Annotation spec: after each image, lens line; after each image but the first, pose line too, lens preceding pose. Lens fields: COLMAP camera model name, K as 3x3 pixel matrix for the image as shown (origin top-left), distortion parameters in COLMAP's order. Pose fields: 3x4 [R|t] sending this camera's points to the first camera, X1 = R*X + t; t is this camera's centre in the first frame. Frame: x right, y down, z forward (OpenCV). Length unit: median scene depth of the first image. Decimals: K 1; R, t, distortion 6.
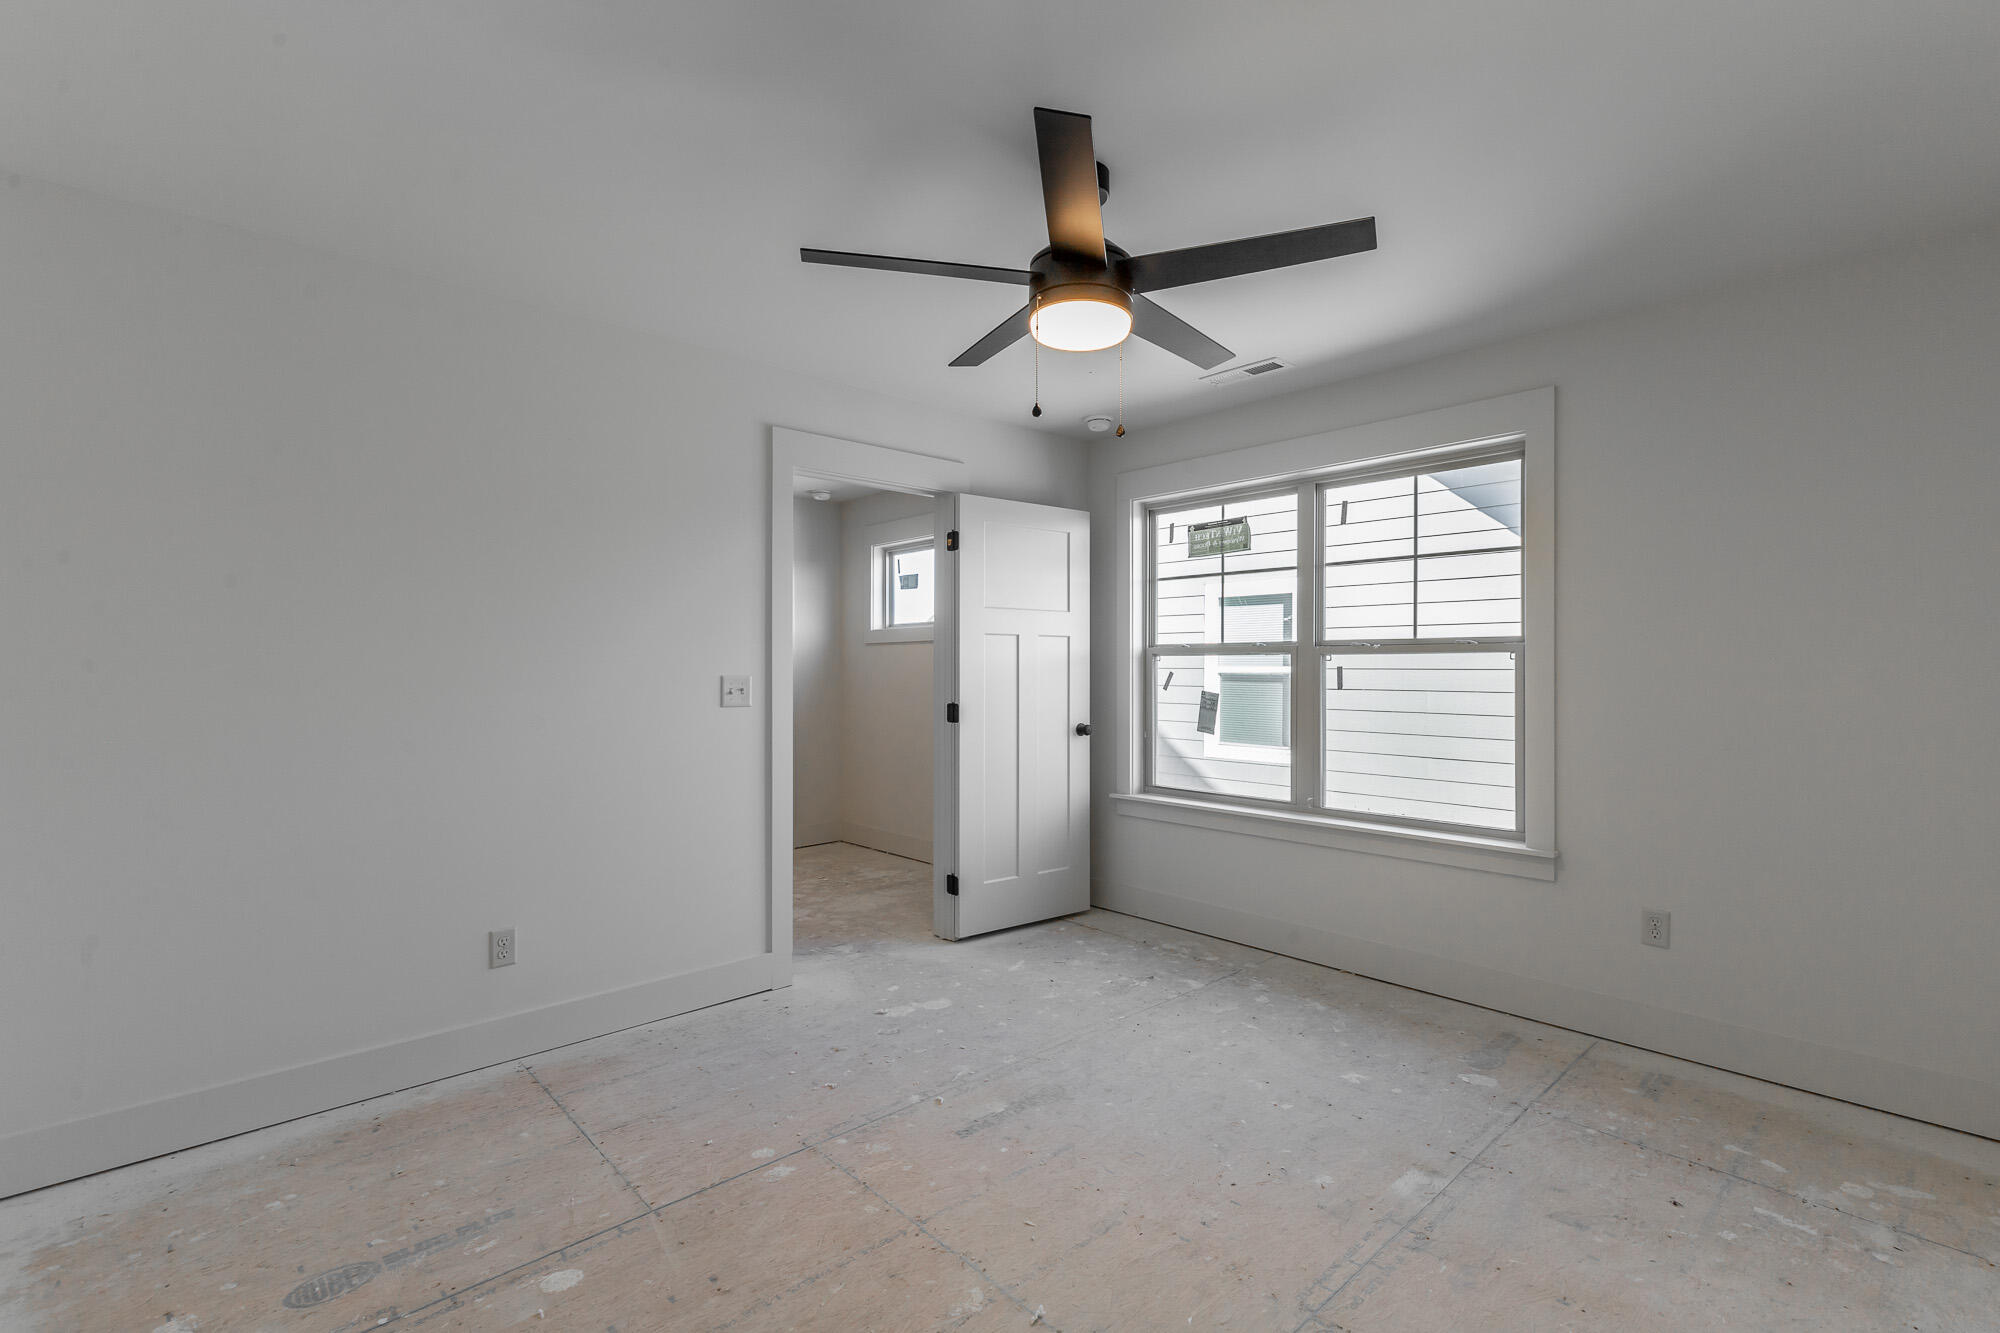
lens RADIAL K [[904.6, 0, 1018.8], [0, 904.6, 659.4], [0, 0, 1]] dist [0.005794, -0.000078]
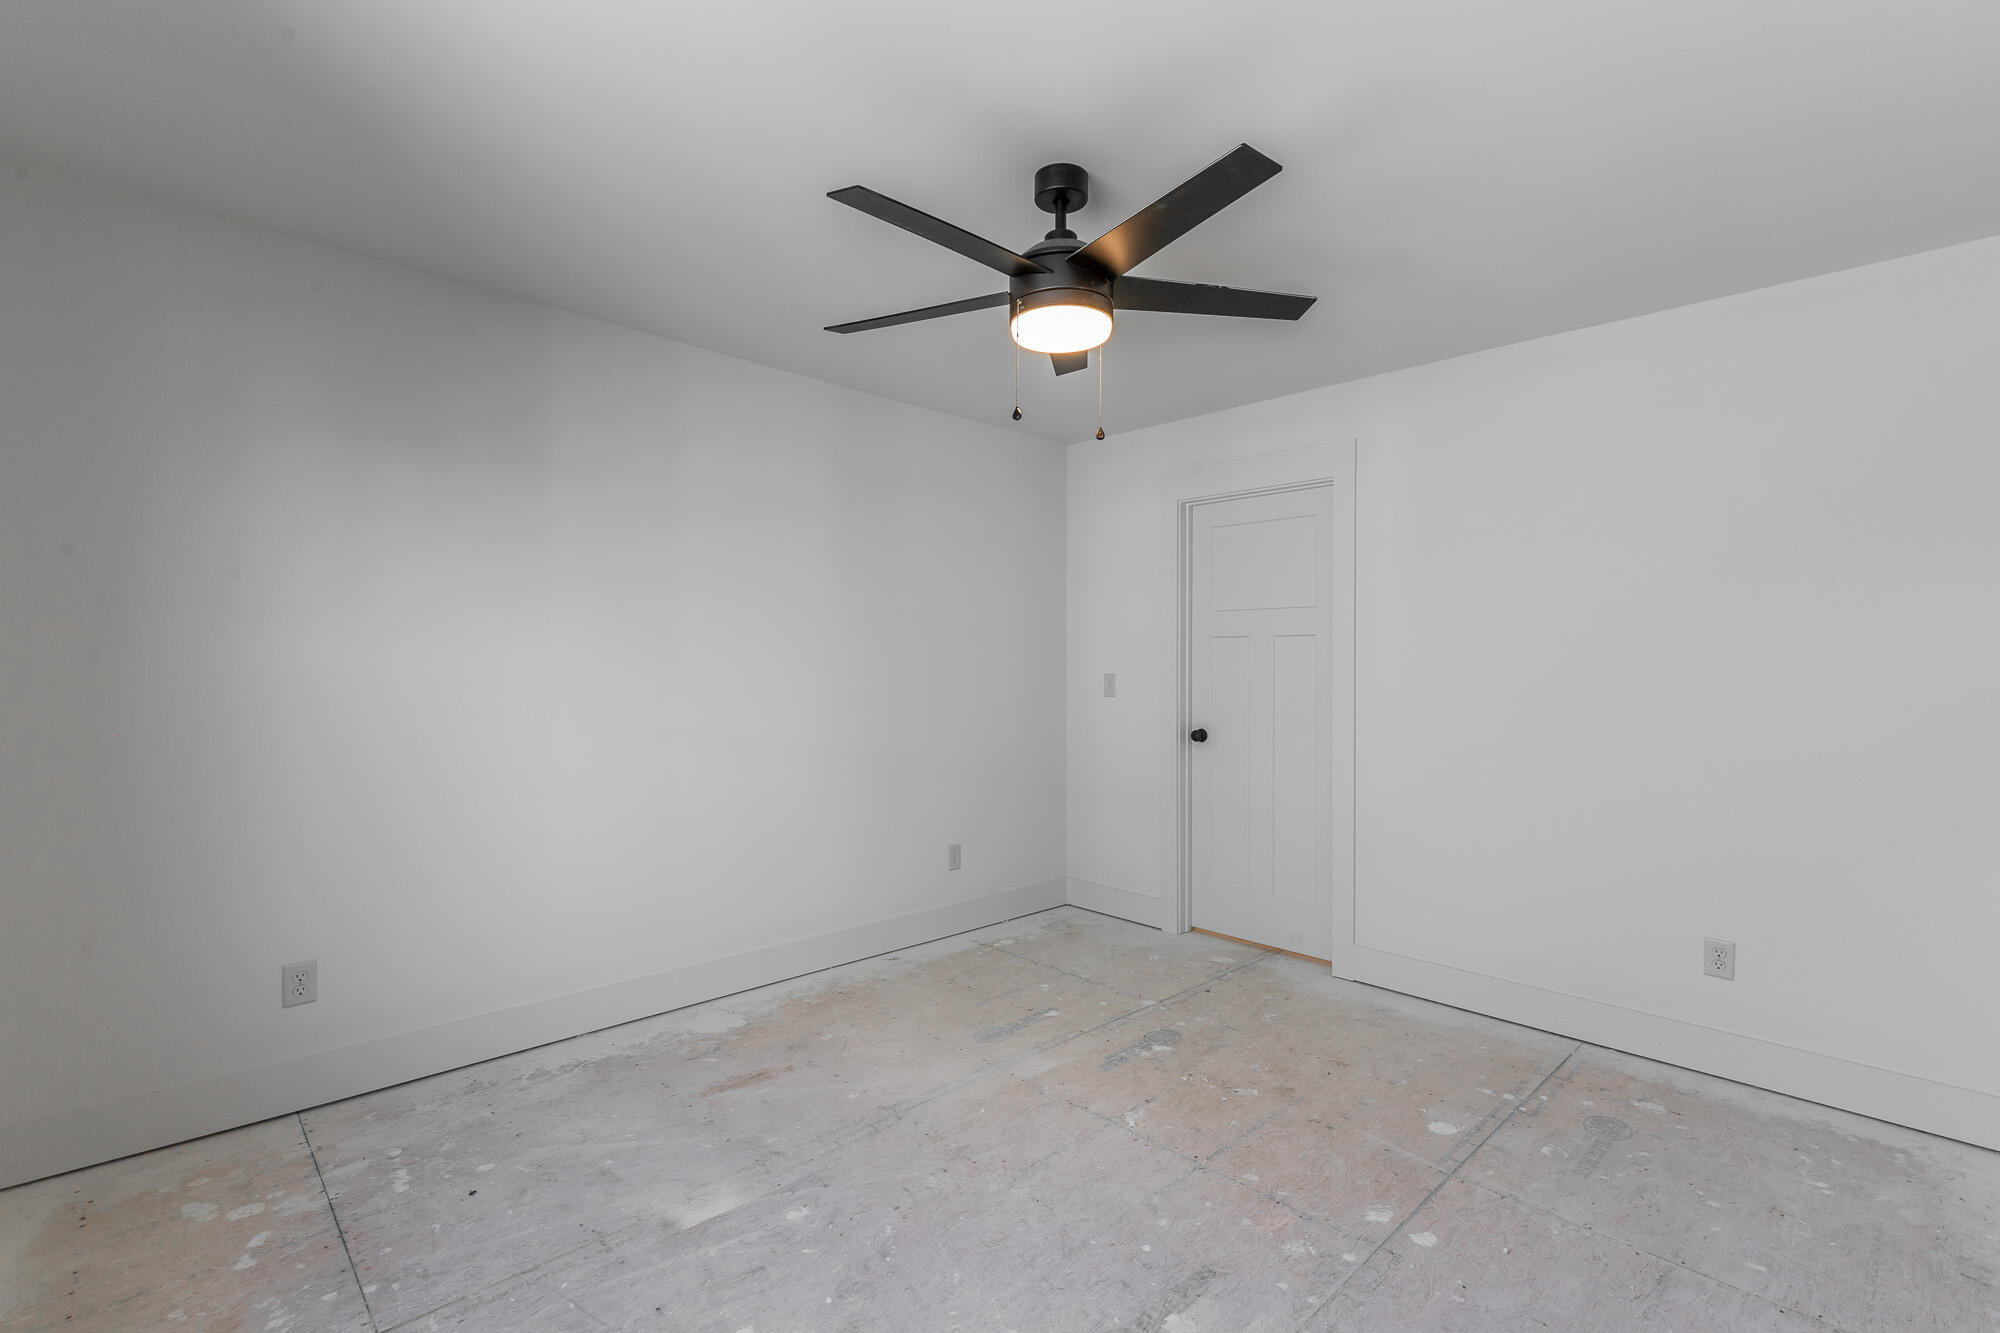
lens RADIAL K [[904.6, 0, 1018.8], [0, 904.6, 659.4], [0, 0, 1]] dist [0.005794, -0.000078]
pose [[-0.999776, -0.006100, -0.020287, 0.134605], [-0.005840, 0.999900, -0.012866, 0.010359], [0.020364, -0.012744, -0.999711, 2.036308]]
